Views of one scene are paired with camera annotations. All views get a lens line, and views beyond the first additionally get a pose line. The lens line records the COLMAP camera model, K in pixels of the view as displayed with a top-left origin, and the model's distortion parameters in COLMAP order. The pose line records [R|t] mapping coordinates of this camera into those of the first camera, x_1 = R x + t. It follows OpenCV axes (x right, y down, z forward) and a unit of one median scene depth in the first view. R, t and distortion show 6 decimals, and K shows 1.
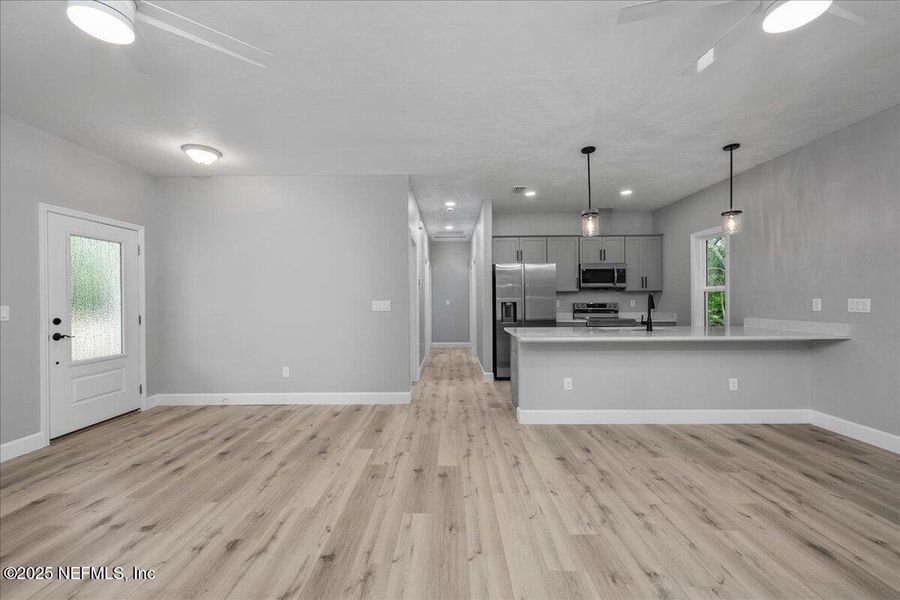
lens RADIAL K [[354.3, 0, 446.2], [0, 354.3, 301.0], [0, 0, 1]] dist [-0.000903, -0.000143]
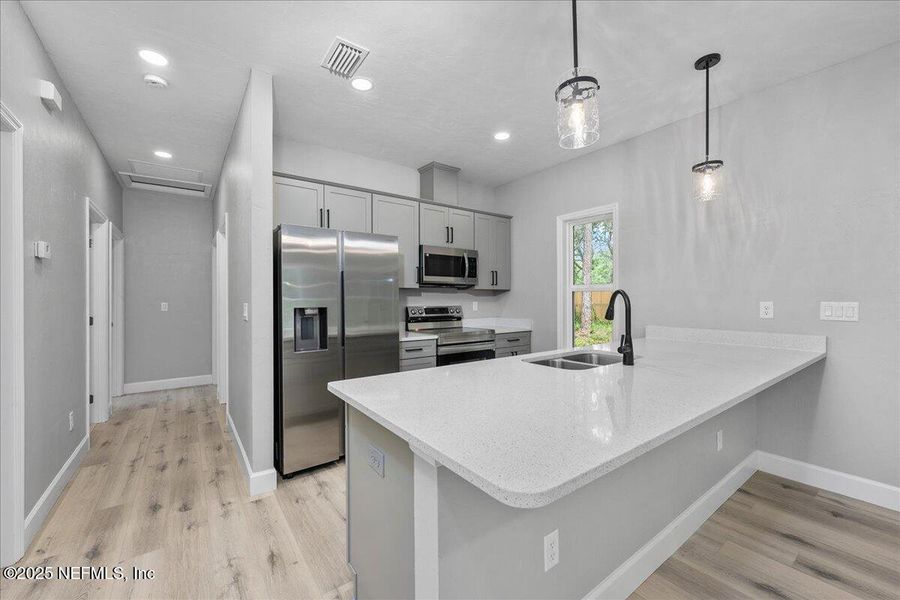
lens RADIAL K [[359.3, 0, 444.8], [0, 359.3, 298.6], [0, 0, 1]] dist [0.000529, 0.000230]
pose [[0.800219, 0.003078, 0.599700, 0.040589], [0.001765, 0.999970, -0.007487, -0.006853], [-0.599705, 0.007050, 0.800190, 0.643455]]
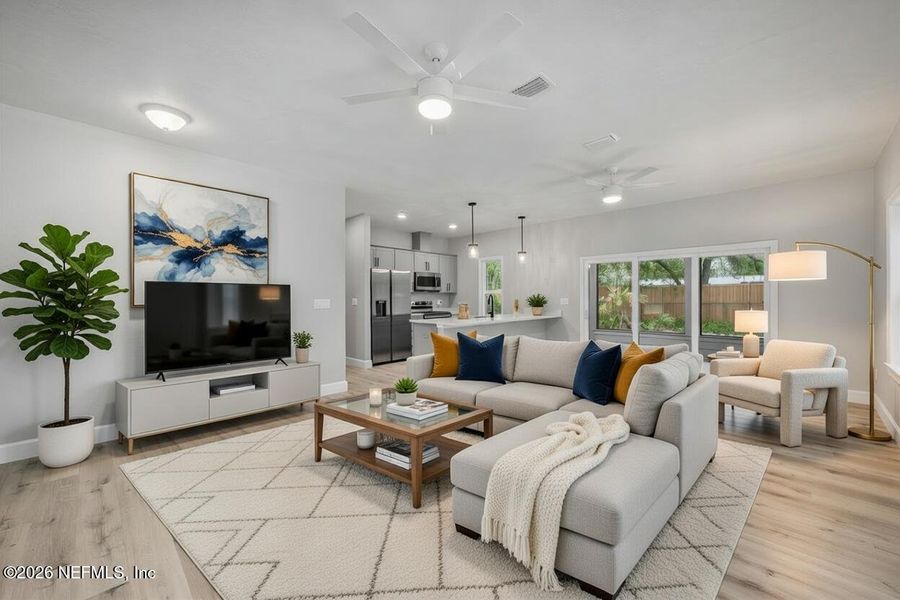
lens RADIAL K [[361.7, 0, 445.7], [0, 361.7, 298.4], [0, 0, 1]] dist [0.001326, -0.000037]
pose [[0.701590, -0.000796, 0.712580, -0.703012], [0.005757, 0.999973, -0.004552, 0.001743], [-0.712557, 0.007296, 0.701576, -0.044780]]
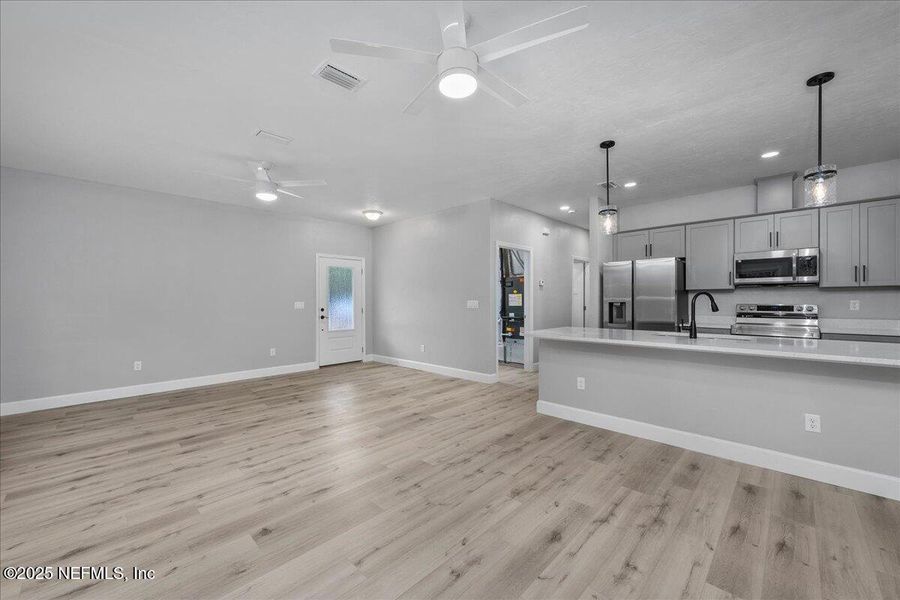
lens RADIAL K [[354.3, 0, 446.2], [0, 354.3, 301.0], [0, 0, 1]] dist [-0.000903, -0.000143]
pose [[0.724824, 0.005168, -0.688915, 0.629085], [-0.002863, 0.999986, 0.004489, -0.003888], [0.688929, -0.001281, 0.724828, 0.001807]]
